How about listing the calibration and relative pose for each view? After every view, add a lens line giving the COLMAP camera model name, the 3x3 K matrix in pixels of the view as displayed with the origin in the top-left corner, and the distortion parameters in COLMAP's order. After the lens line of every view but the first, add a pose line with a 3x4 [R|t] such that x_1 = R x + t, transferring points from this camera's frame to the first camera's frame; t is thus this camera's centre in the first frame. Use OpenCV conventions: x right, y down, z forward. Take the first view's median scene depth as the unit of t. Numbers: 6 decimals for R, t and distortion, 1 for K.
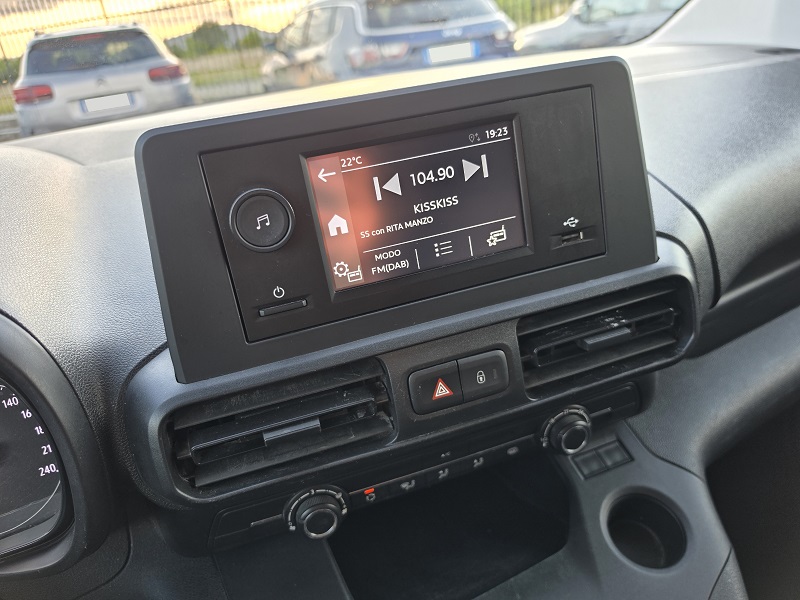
lens RADIAL K [[562.7, 0, 400.0], [0, 562.7, 305.6], [0, 0, 1]] dist [0.012165, -0.027311]
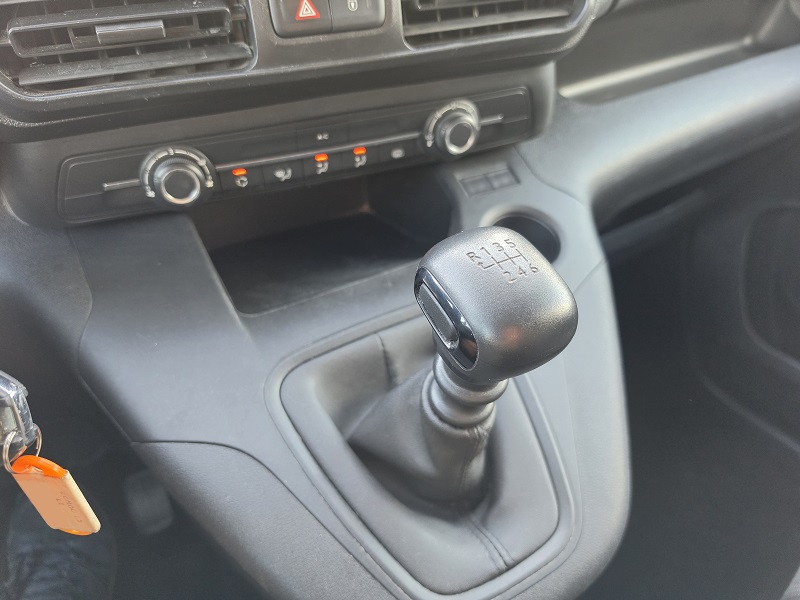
lens RADIAL K [[562.7, 0, 397.1], [0, 562.7, 314.5], [0, 0, 1]] dist [0.012165, -0.027311]
pose [[0.993062, 0.038420, 0.111134, 0.114850], [-0.060787, 0.976768, 0.205498, 0.364632], [-0.100657, -0.210828, 0.972327, 0.010279]]
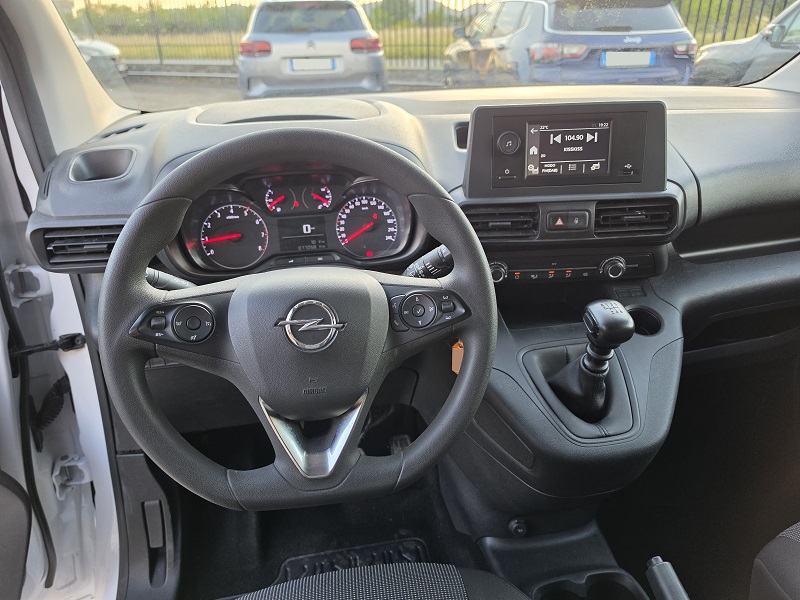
lens RADIAL K [[562.7, 0, 408.0], [0, 562.7, 301.6], [0, 0, 1]] dist [0.012165, -0.027311]
pose [[0.958076, 0.208730, -0.196273, -0.006608], [-0.204977, 0.977970, 0.039480, 0.458063], [0.200189, 0.002407, 0.979754, -1.380686]]
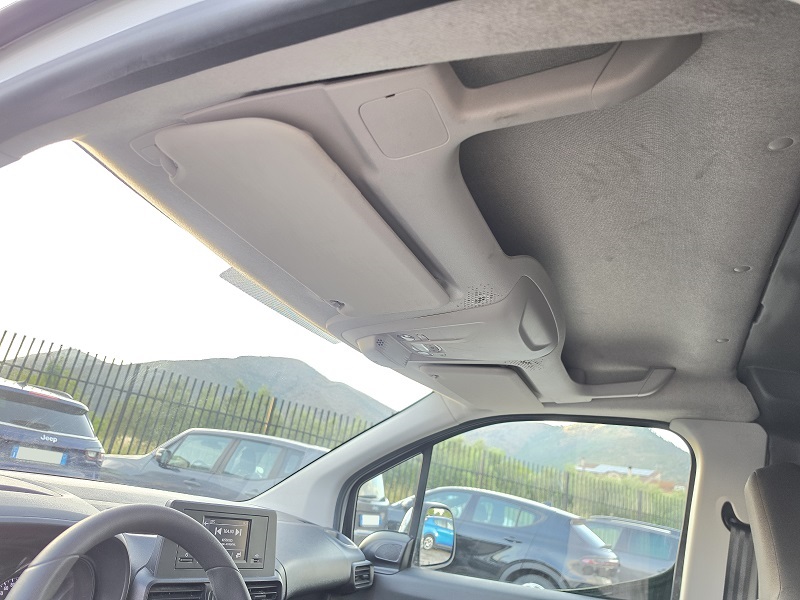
lens RADIAL K [[562.7, 0, 405.3], [0, 562.7, 304.8], [0, 0, 1]] dist [0.012165, -0.027311]
pose [[0.716937, 0.450612, 0.531931, -1.356875], [0.036005, 0.738068, -0.673765, 0.929229], [-0.696208, 0.502199, 0.512924, -1.871584]]
